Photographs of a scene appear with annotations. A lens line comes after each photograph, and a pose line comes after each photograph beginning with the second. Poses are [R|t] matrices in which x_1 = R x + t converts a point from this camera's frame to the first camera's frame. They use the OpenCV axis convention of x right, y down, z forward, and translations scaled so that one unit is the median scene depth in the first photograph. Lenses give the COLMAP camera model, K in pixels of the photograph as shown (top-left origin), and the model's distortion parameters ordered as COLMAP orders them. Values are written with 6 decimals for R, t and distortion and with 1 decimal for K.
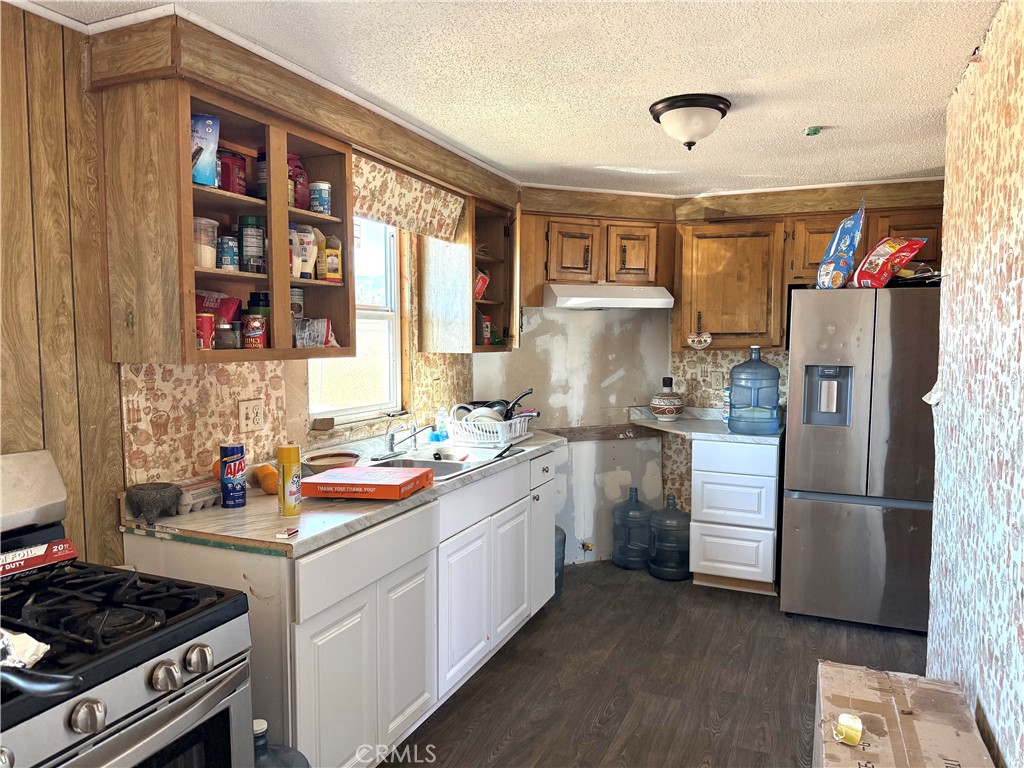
lens RADIAL K [[700.9, 0, 492.7], [0, 700.9, 392.5], [0, 0, 1]] dist [0.011681, -0.040662]
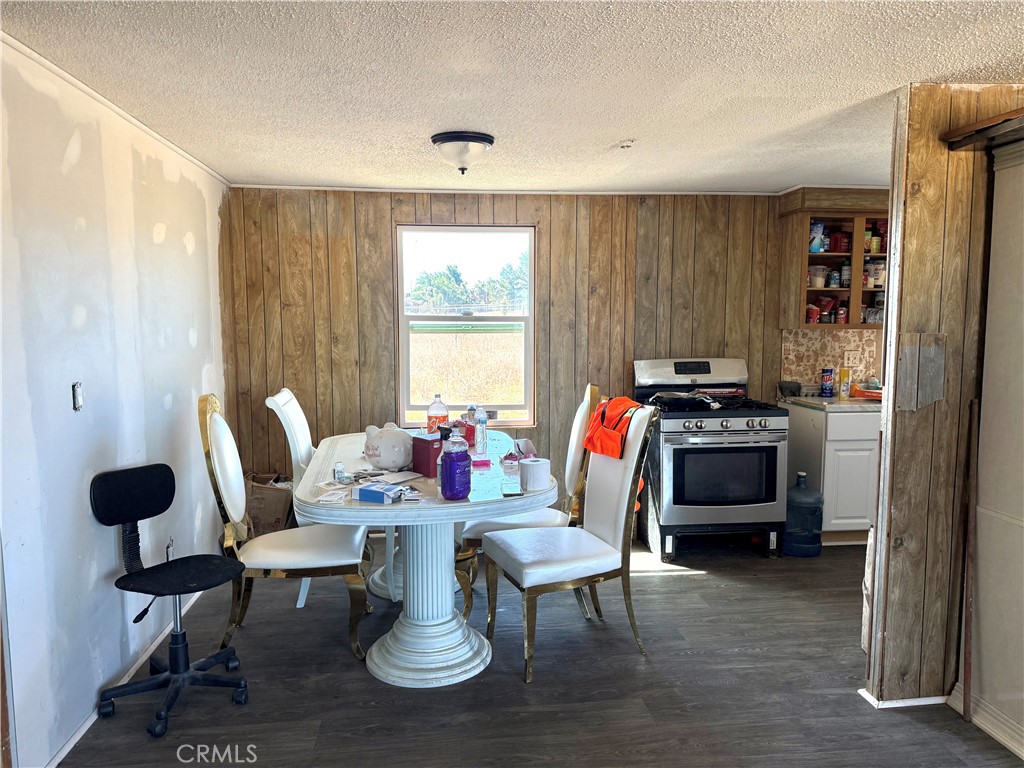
lens RADIAL K [[700.9, 0, 511.7], [0, 700.9, 392.1], [0, 0, 1]] dist [0.011681, -0.040662]
pose [[0.477094, 0.082989, -0.874925, 0.401661], [-0.072466, 0.995856, 0.054944, 0.037753], [0.875859, 0.037189, 0.481131, -0.335199]]
